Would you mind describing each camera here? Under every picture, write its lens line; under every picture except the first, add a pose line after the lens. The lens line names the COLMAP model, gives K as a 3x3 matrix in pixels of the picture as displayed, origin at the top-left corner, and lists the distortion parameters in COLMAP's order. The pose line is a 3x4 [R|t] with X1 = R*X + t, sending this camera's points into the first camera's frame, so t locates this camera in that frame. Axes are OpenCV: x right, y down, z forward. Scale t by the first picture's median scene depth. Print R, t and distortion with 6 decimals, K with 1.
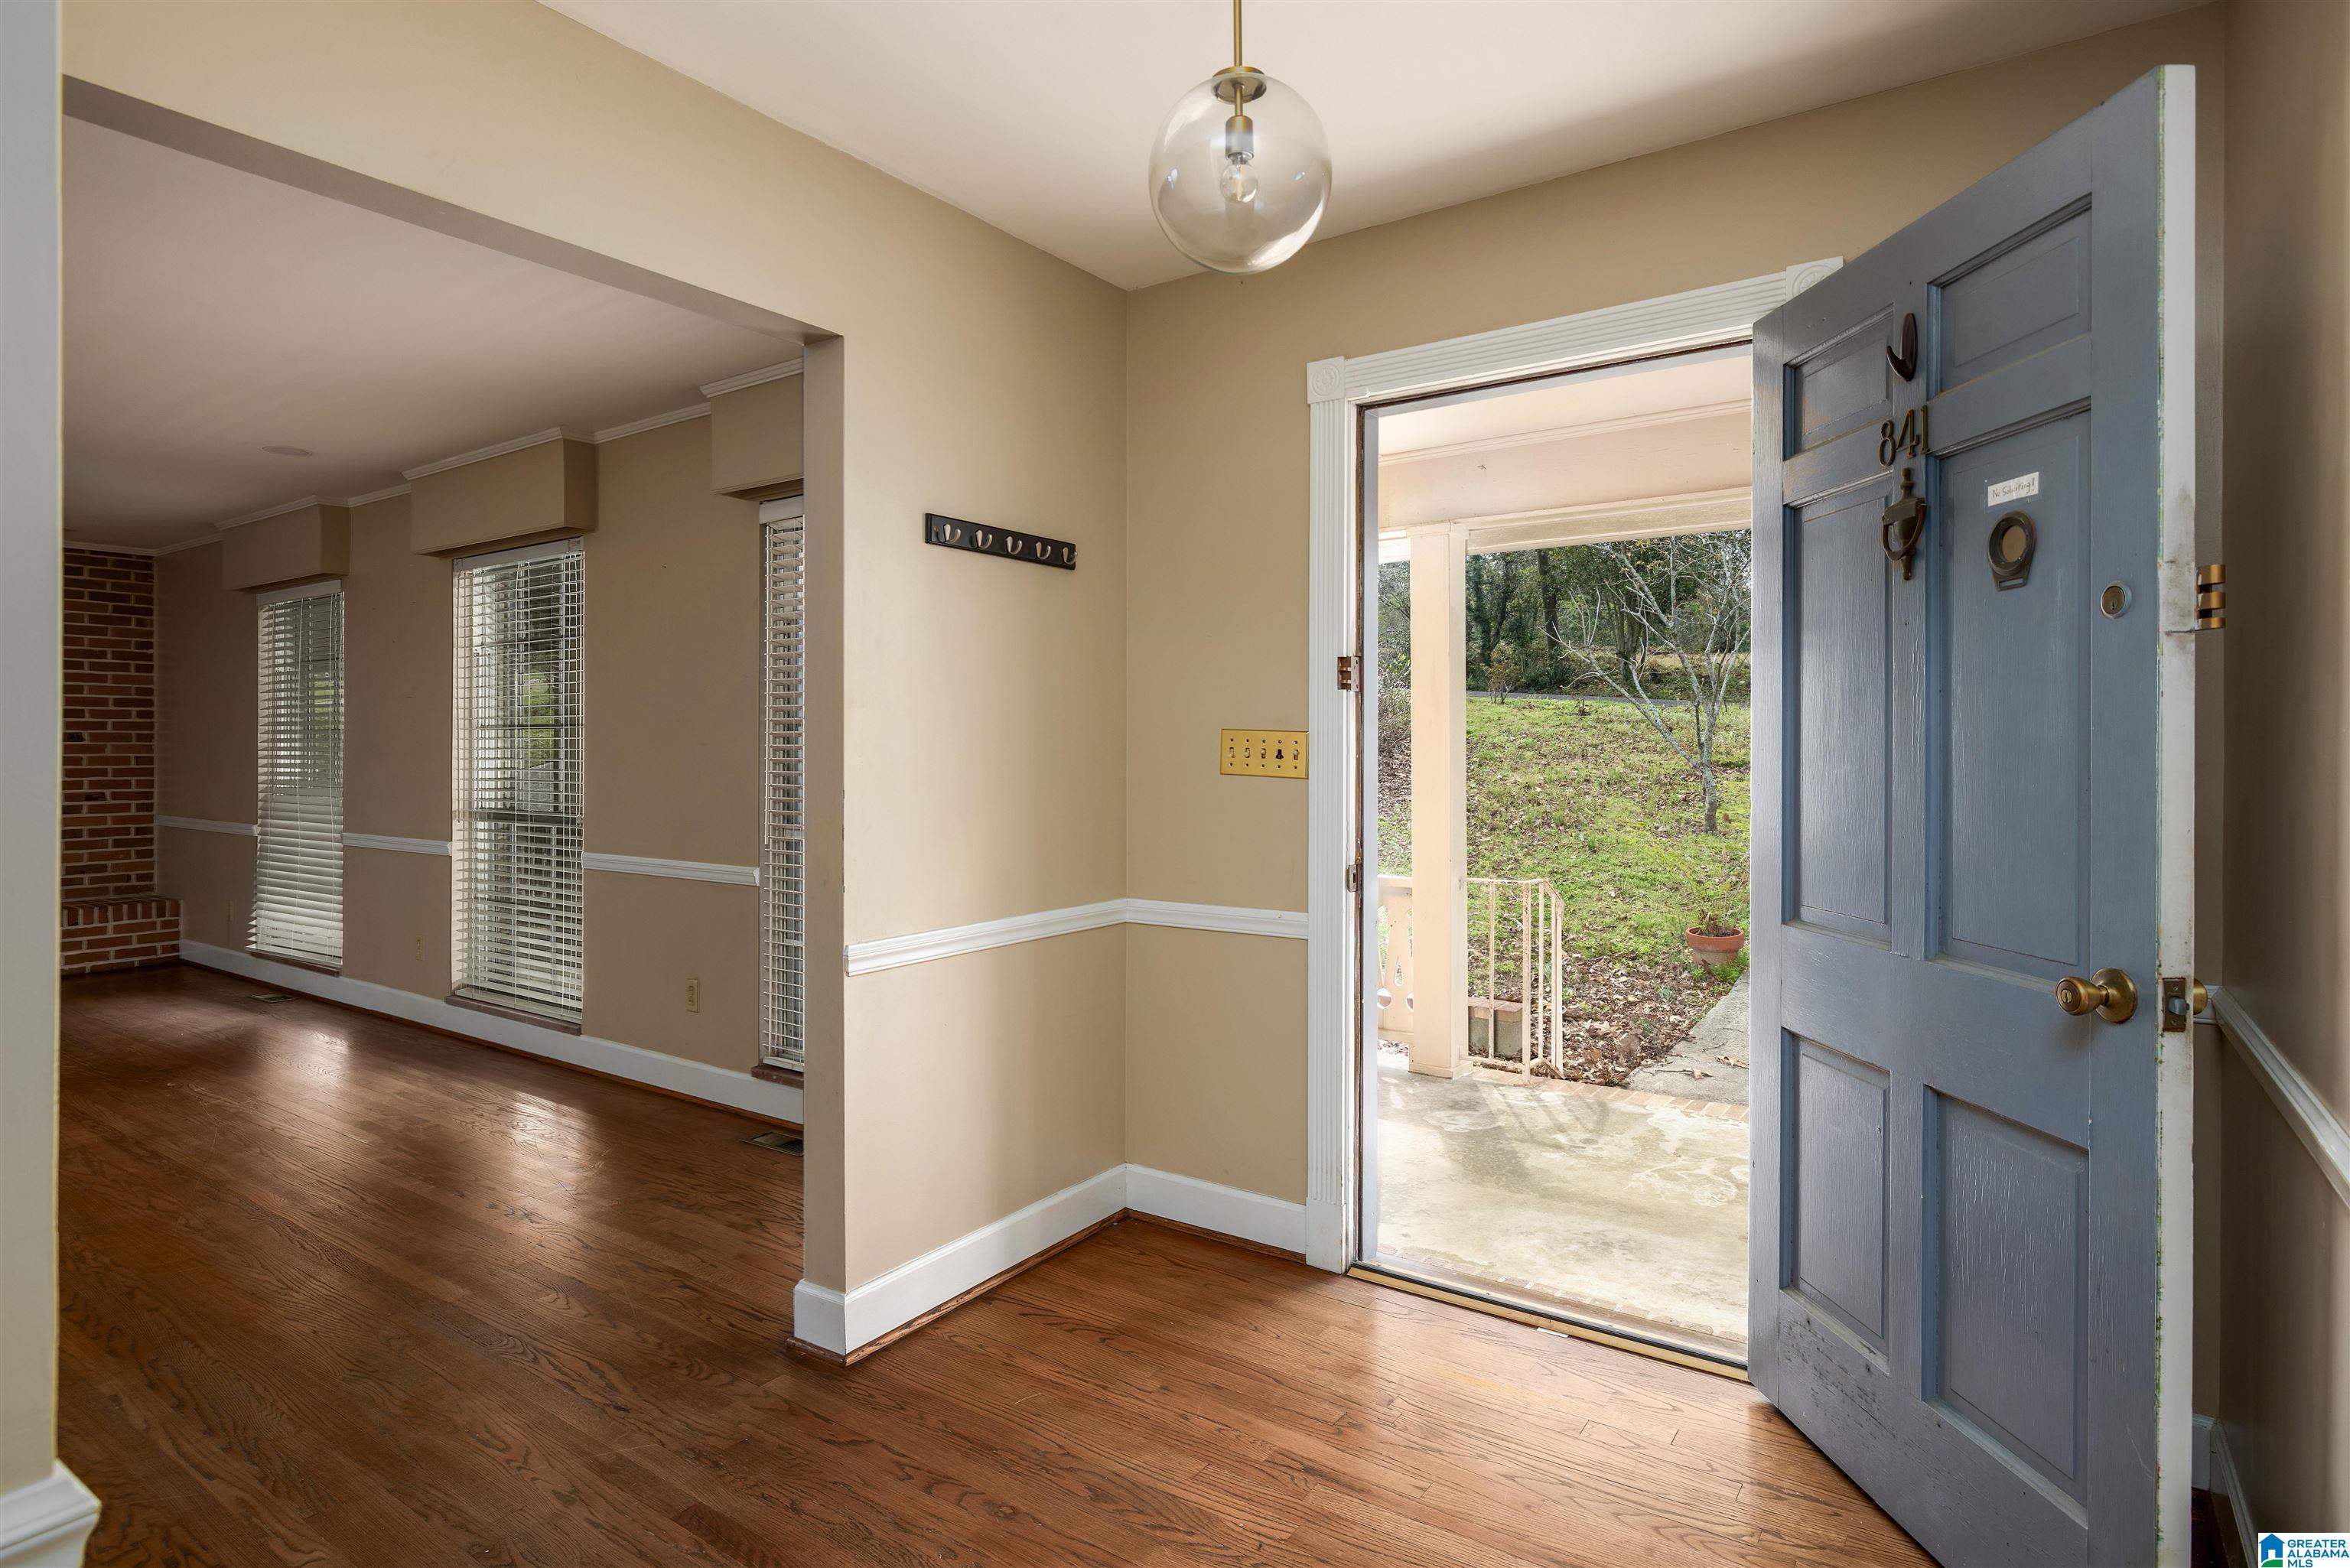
lens RADIAL K [[1243.9, 0, 1165.9], [0, 1243.9, 733.8], [0, 0, 1]] dist [-0.003366, -0.001008]
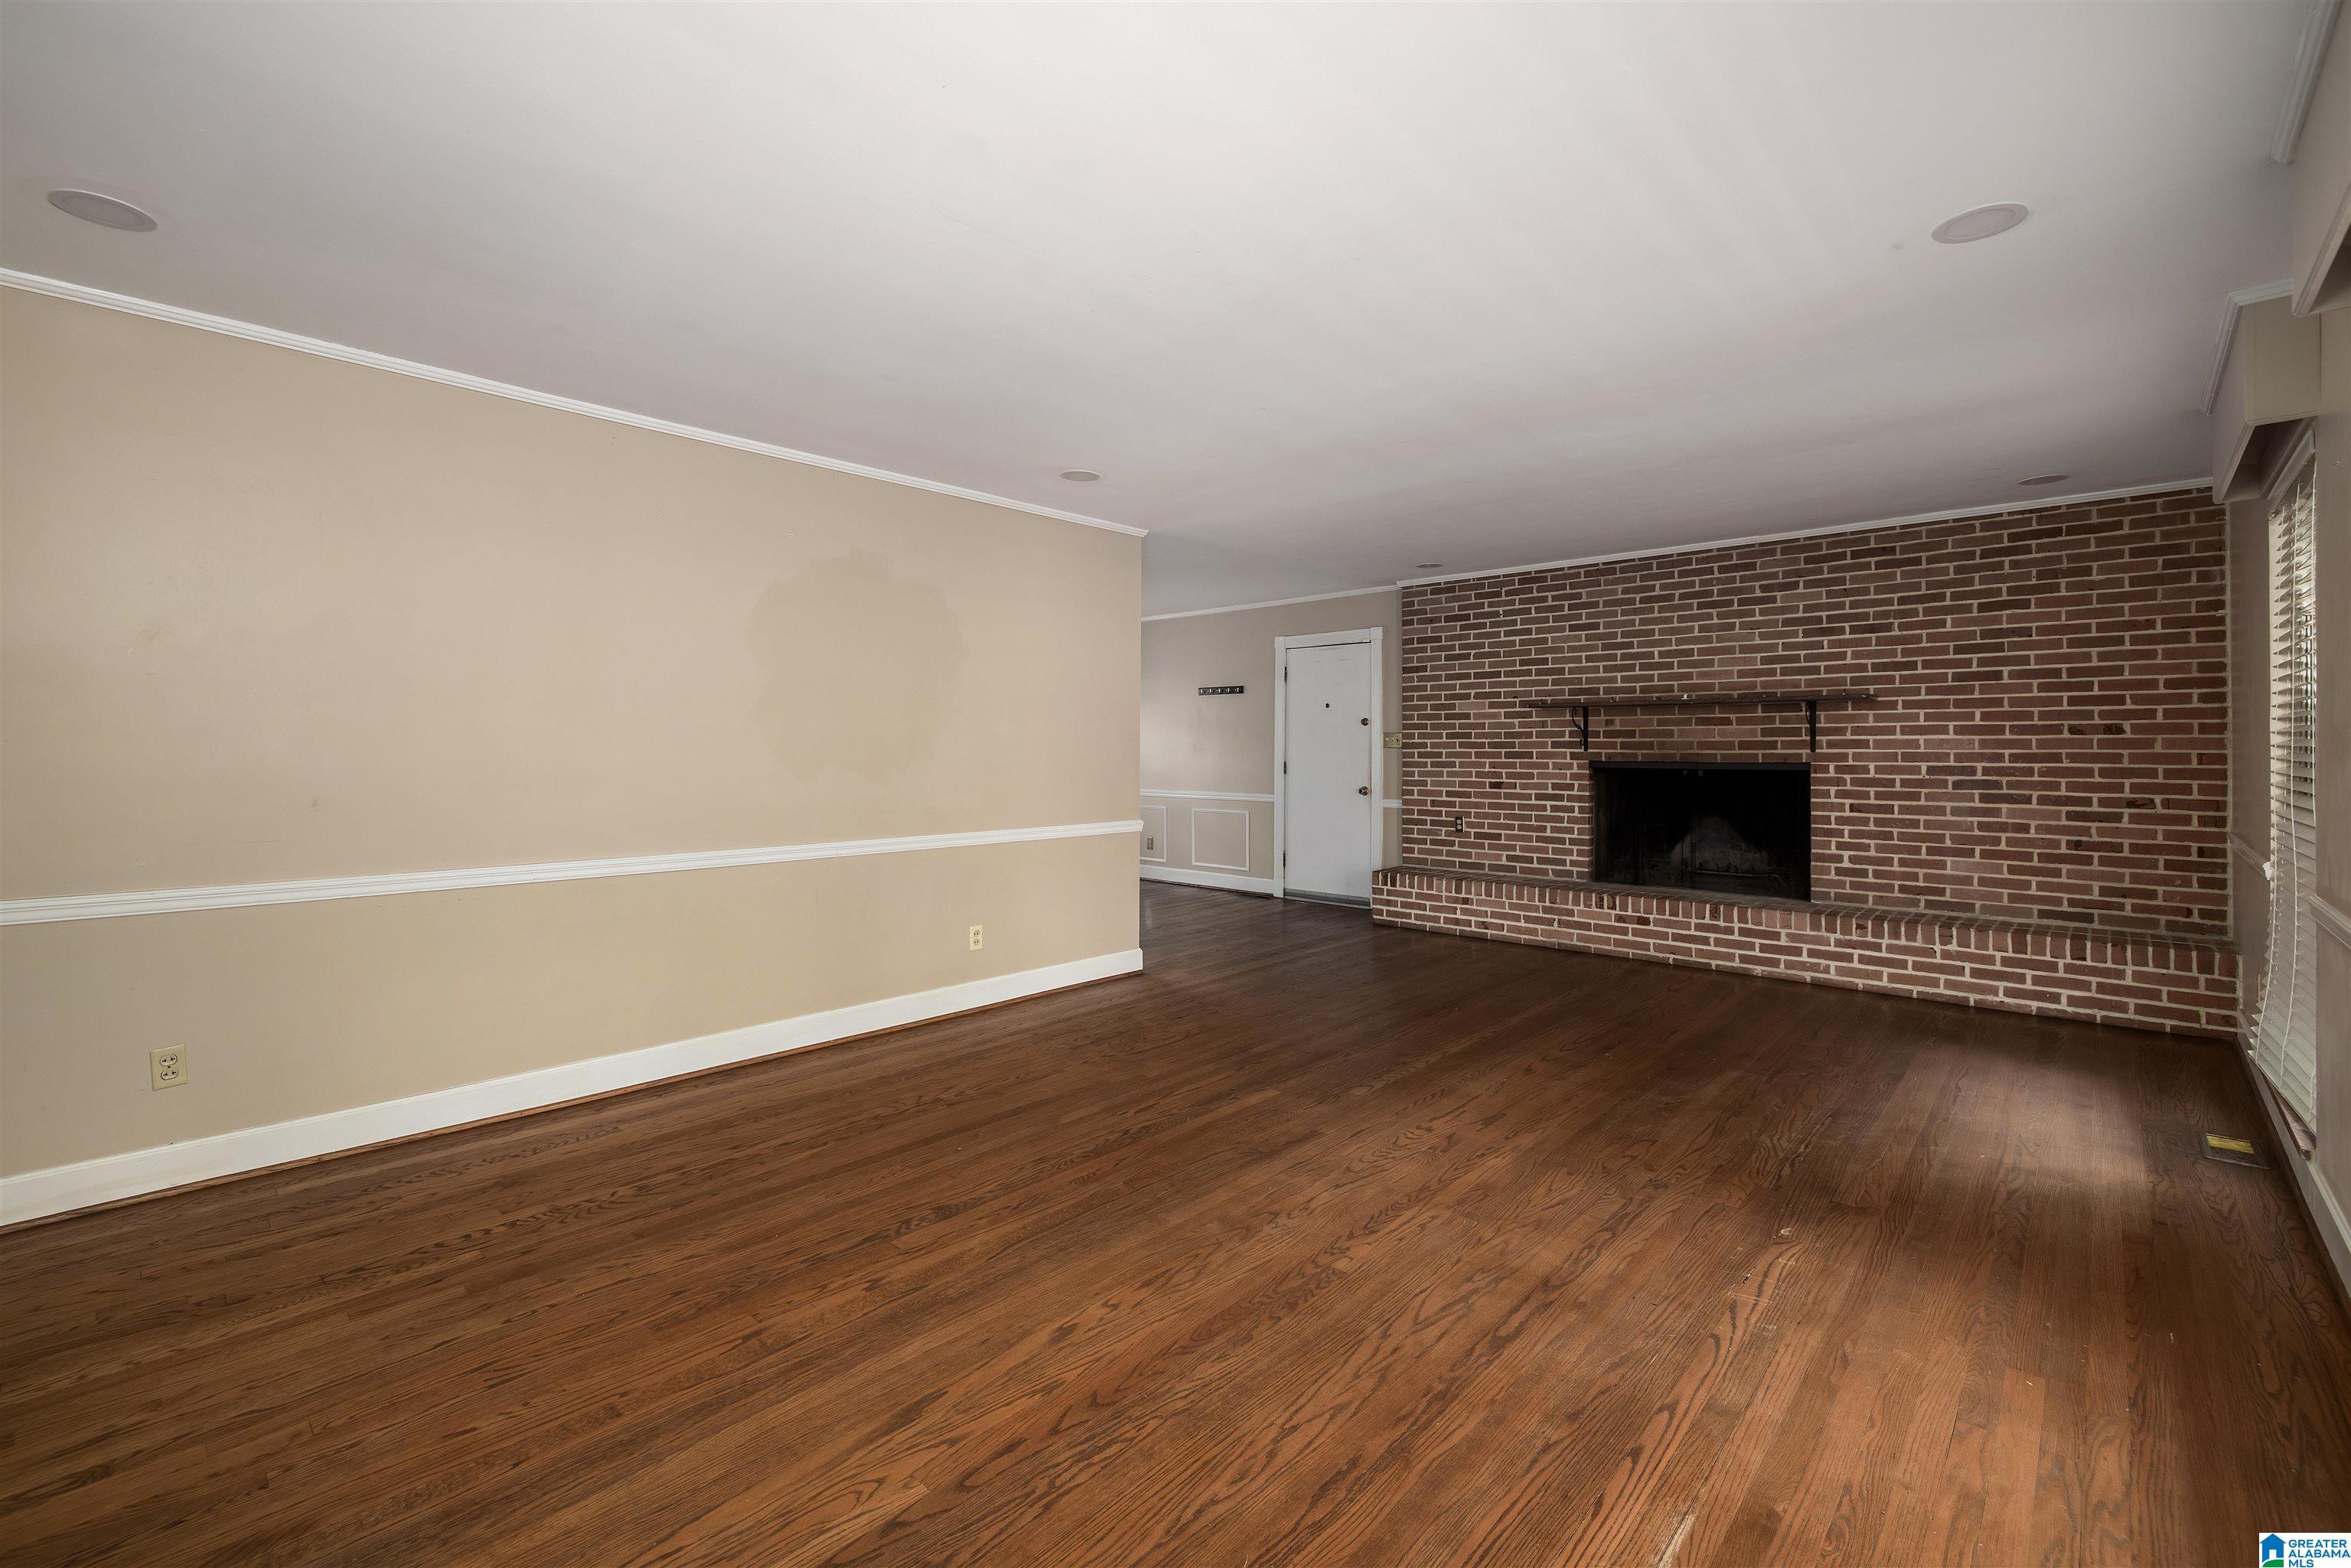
lens RADIAL K [[1006.1, 0, 1165.6], [0, 1006.1, 741.7], [0, 0, 1]] dist [0.002702, 0.000208]
pose [[-0.146864, -0.003719, -0.989150, -0.128470], [0.010914, 0.999926, -0.005380, 0.007662], [0.989097, -0.011586, -0.146812, 0.473654]]
